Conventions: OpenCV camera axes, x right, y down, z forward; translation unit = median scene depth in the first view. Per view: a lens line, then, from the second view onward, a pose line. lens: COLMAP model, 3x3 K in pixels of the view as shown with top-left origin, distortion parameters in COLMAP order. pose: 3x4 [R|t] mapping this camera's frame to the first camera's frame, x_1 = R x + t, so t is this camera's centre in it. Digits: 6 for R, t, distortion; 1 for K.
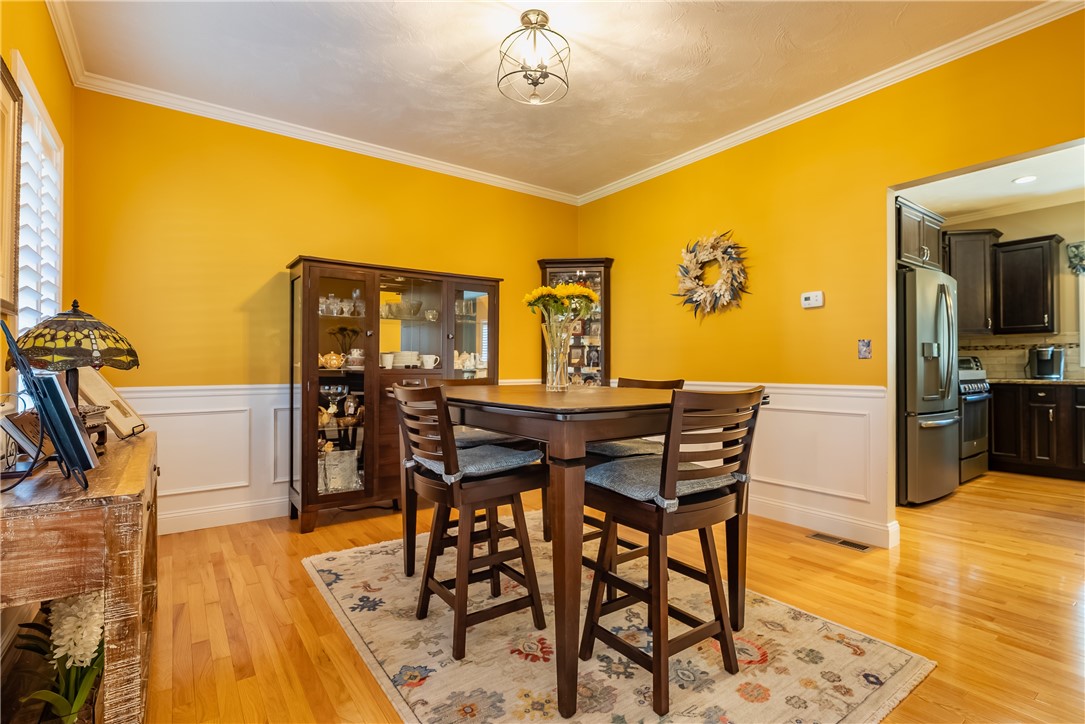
lens RADIAL K [[514.1, 0, 554.4], [0, 514.1, 365.0], [0, 0, 1]] dist [-0.003025, 0.000878]
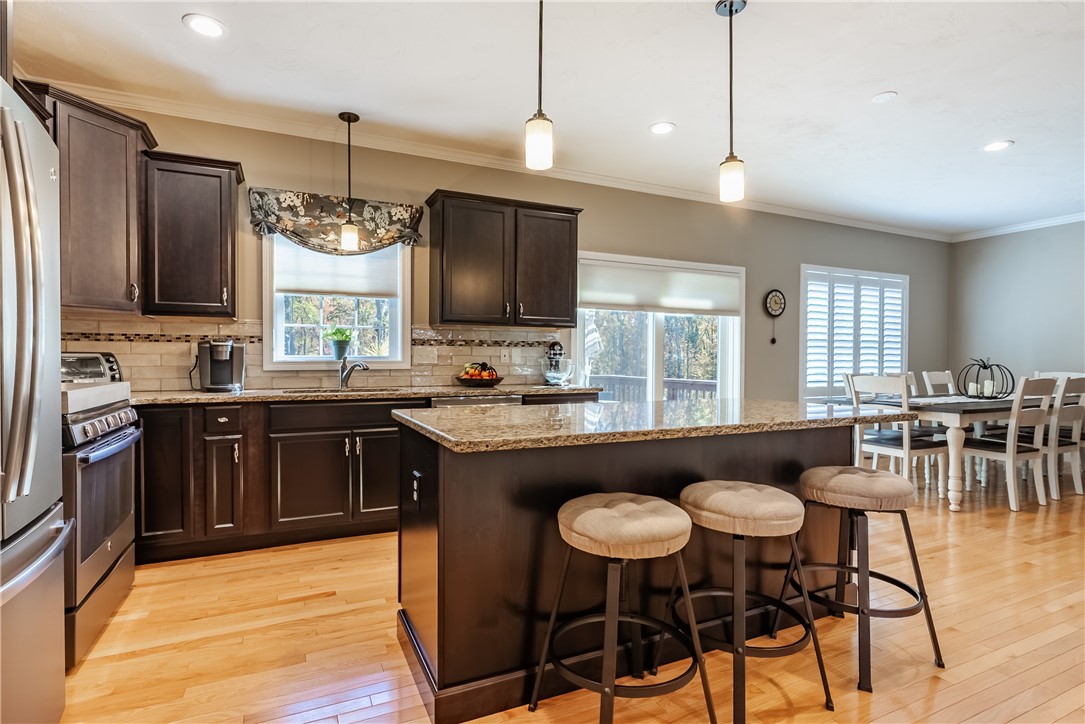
lens RADIAL K [[514.1, 0, 548.3], [0, 514.1, 360.7], [0, 0, 1]] dist [-0.003025, 0.000878]
pose [[0.172372, -0.002414, 0.985029, 0.409103], [-0.005931, 0.999976, 0.003488, -0.014315], [-0.985014, -0.006444, 0.172353, 0.501500]]
